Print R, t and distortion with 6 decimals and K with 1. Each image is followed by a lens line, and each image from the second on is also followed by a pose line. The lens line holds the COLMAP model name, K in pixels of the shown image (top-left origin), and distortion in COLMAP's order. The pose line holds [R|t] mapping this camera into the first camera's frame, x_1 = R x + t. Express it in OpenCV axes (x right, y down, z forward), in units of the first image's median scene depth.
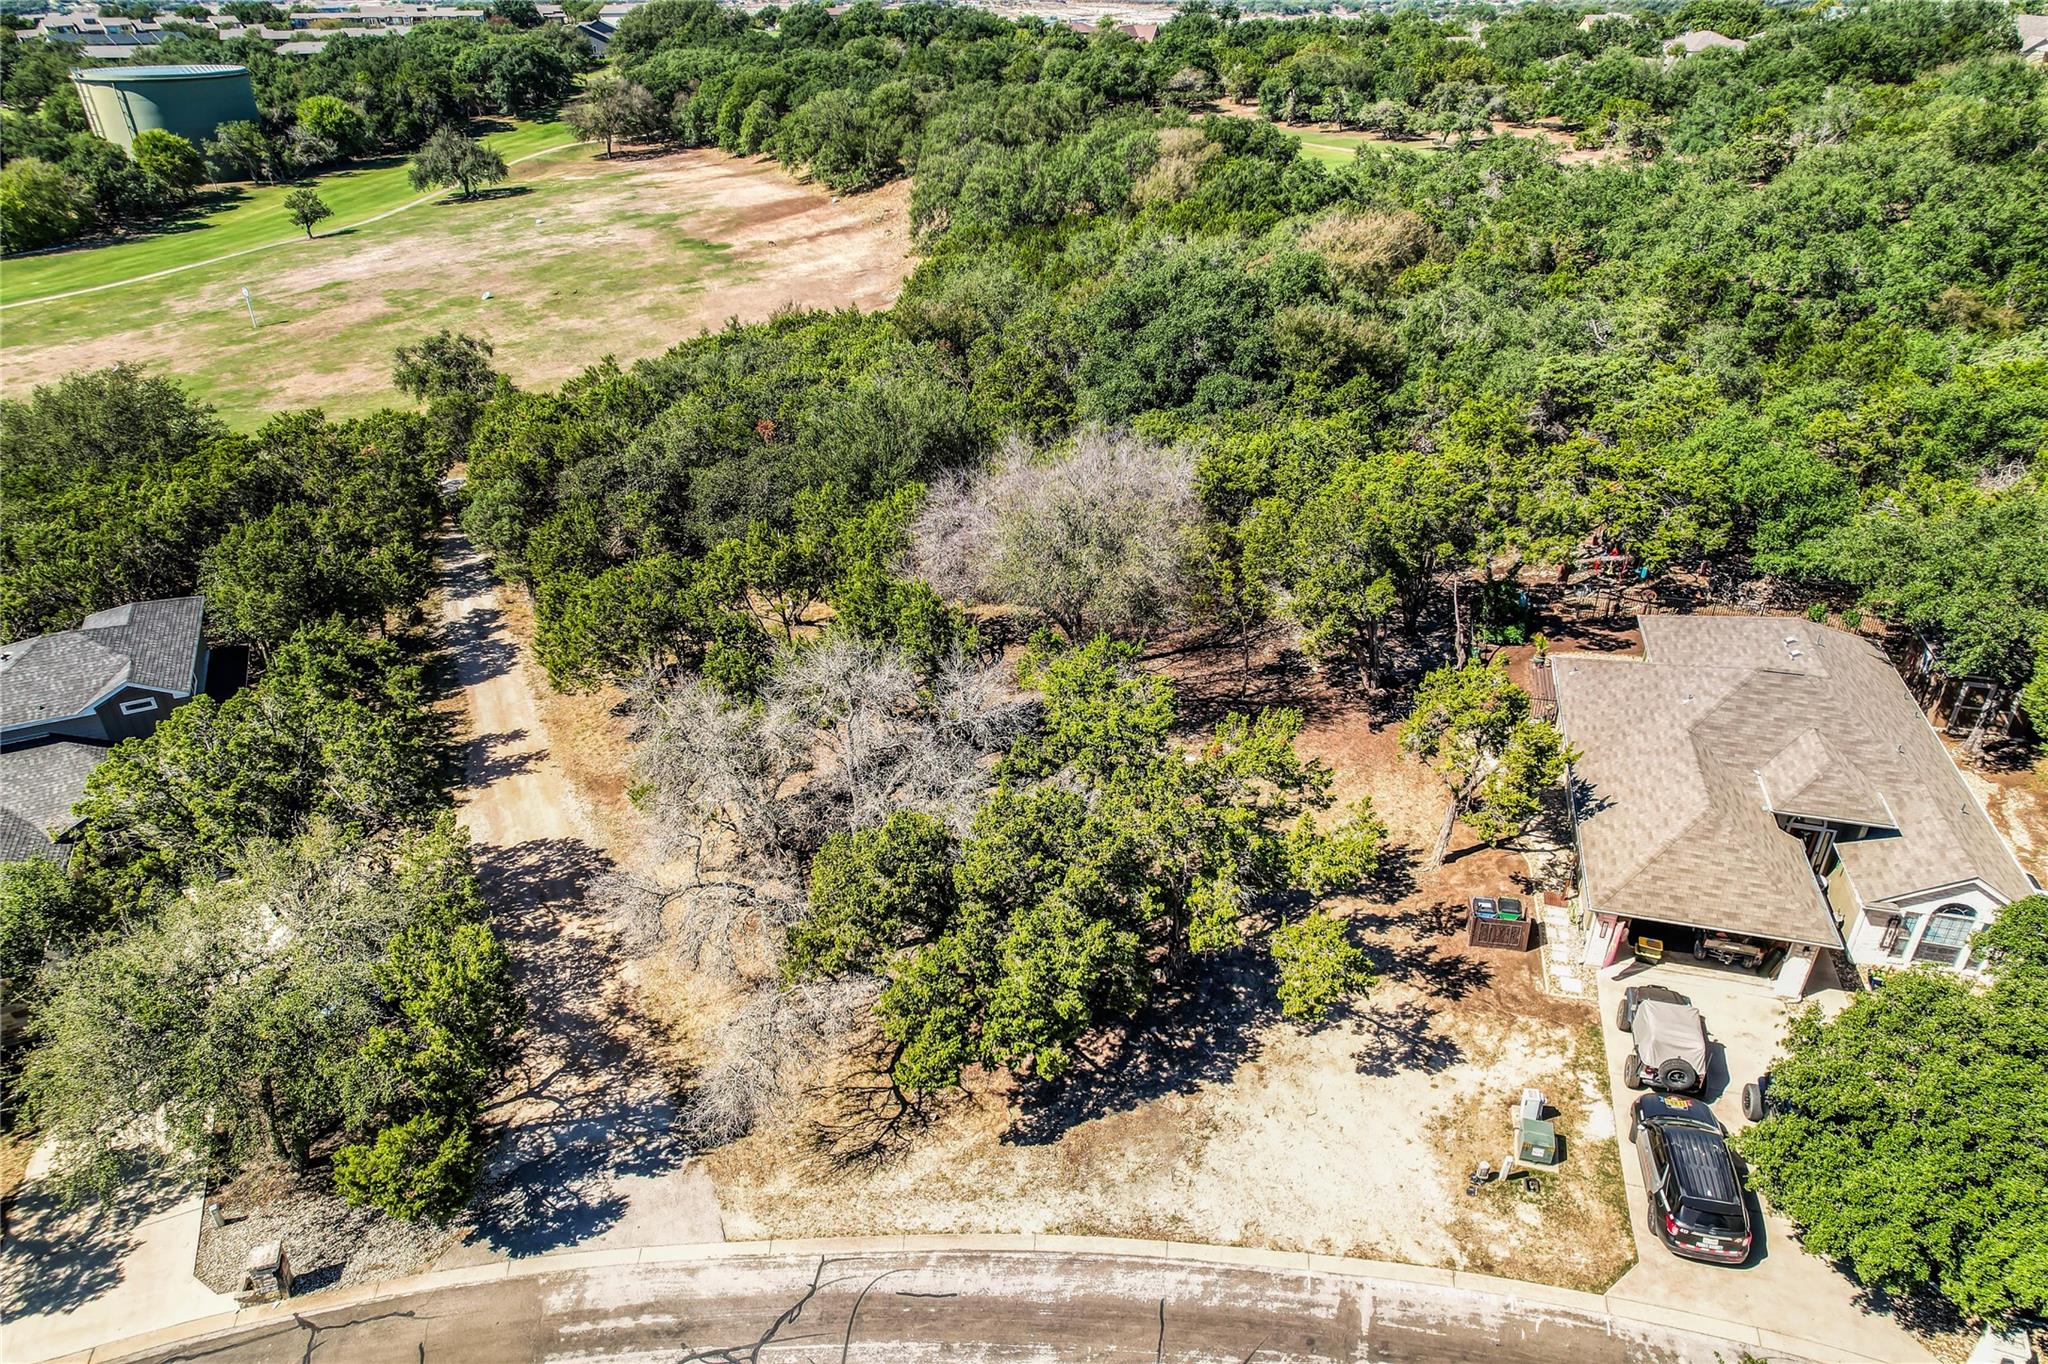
lens RADIAL K [[1310.5, 0, 1024.0], [0, 1310.5, 682.0], [0, 0, 1]] dist [-0.082798, 0.079197]
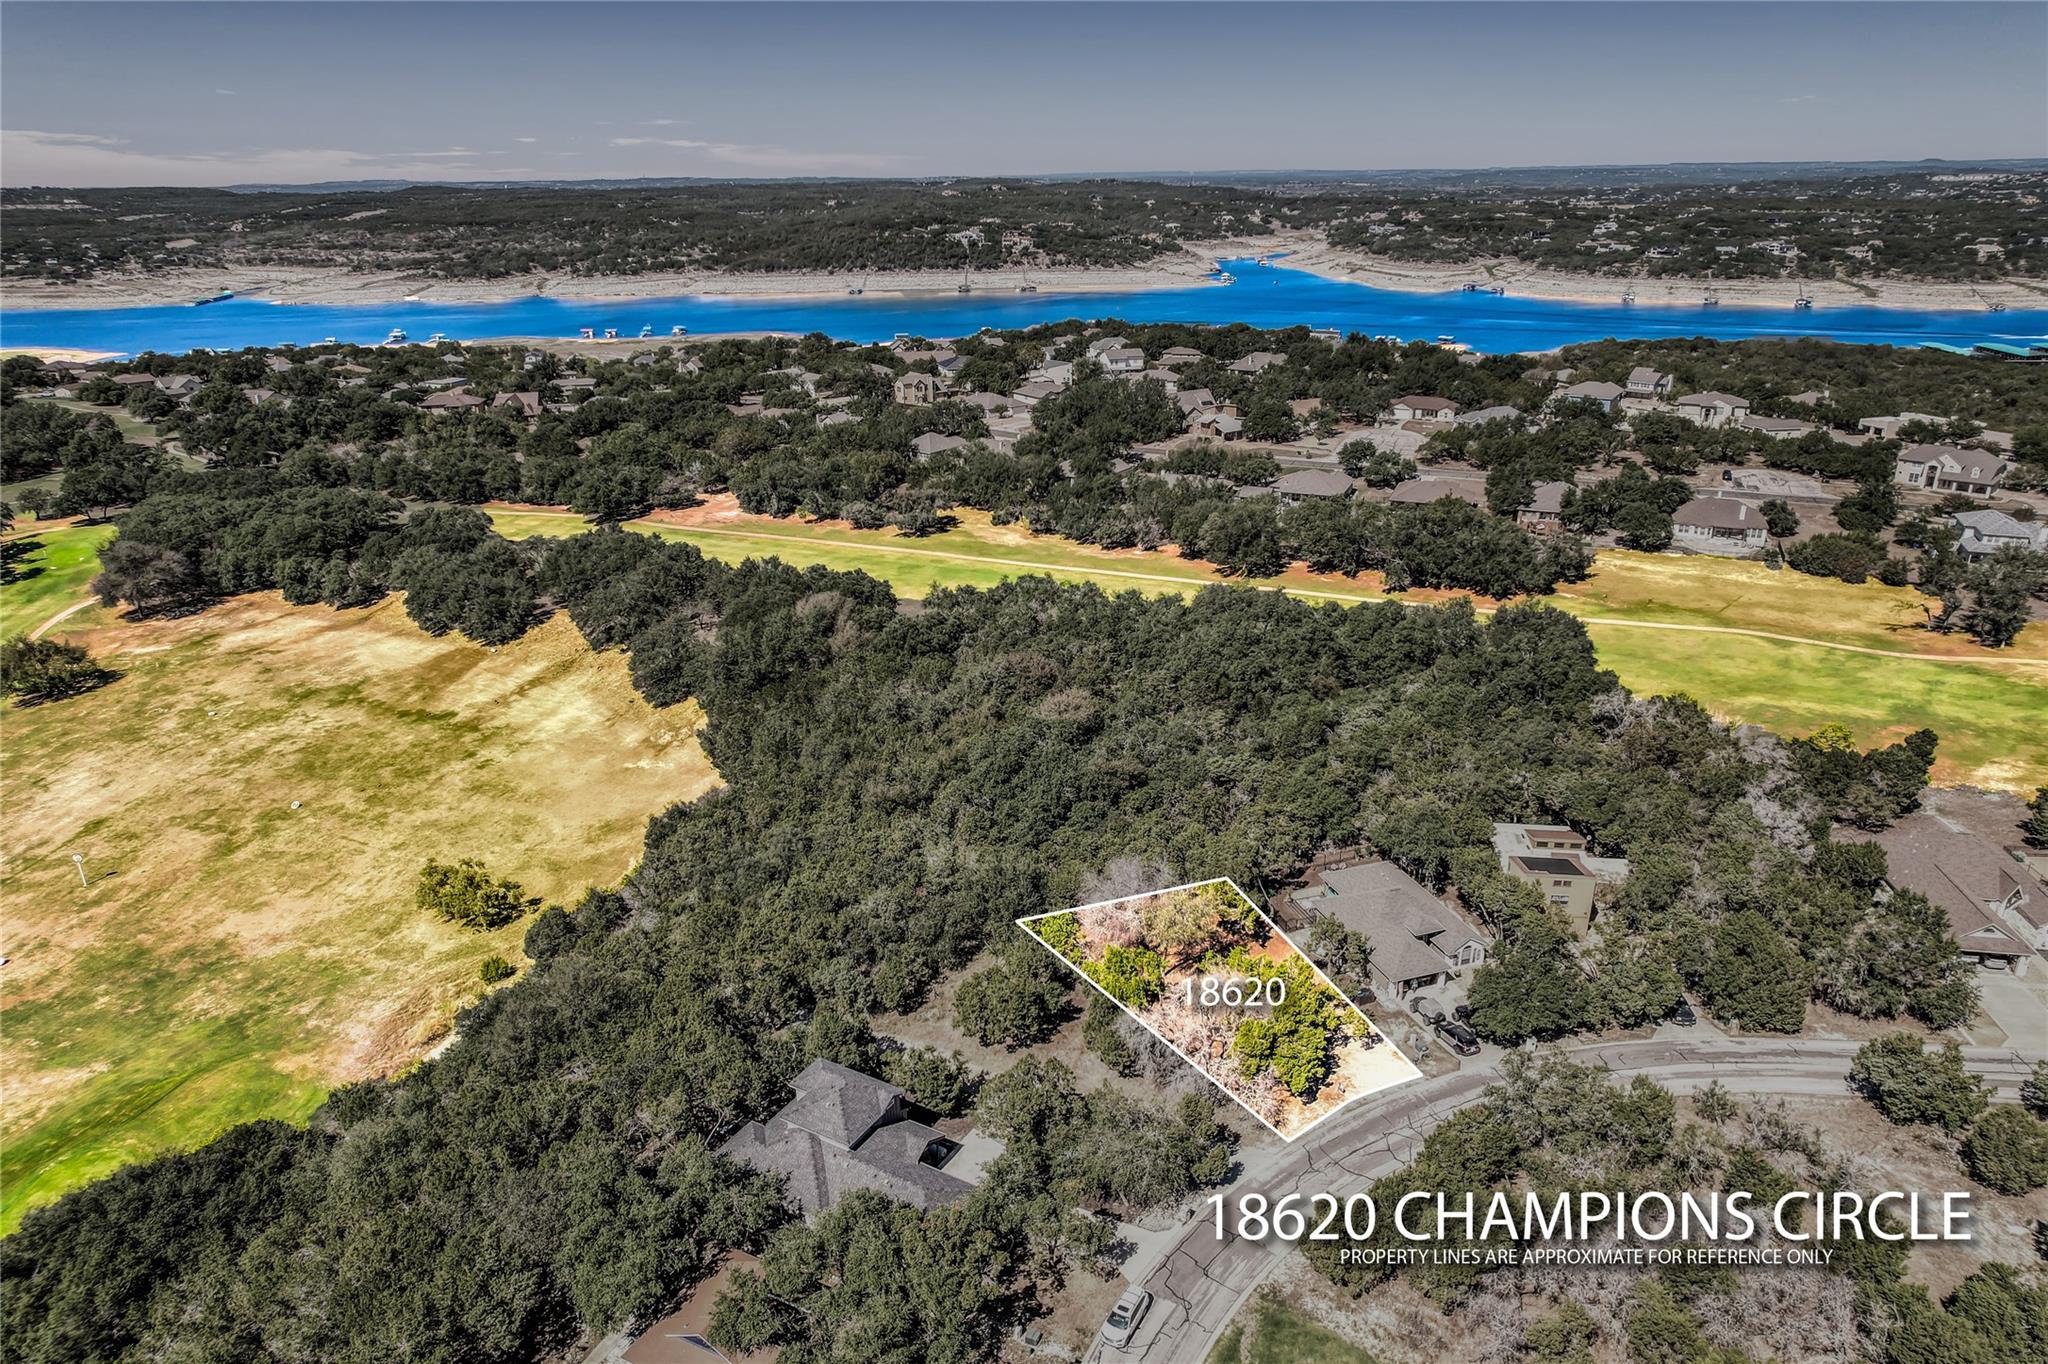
lens RADIAL K [[1310.5, 0, 1024.0], [0, 1310.5, 682.0], [0, 0, 1]] dist [-0.082798, 0.079197]
pose [[0.832558, -0.203014, 0.515396, -1.933323], [0.277566, 0.958080, -0.070987, -0.594161], [-0.479380, 0.202157, 0.854007, -1.564874]]
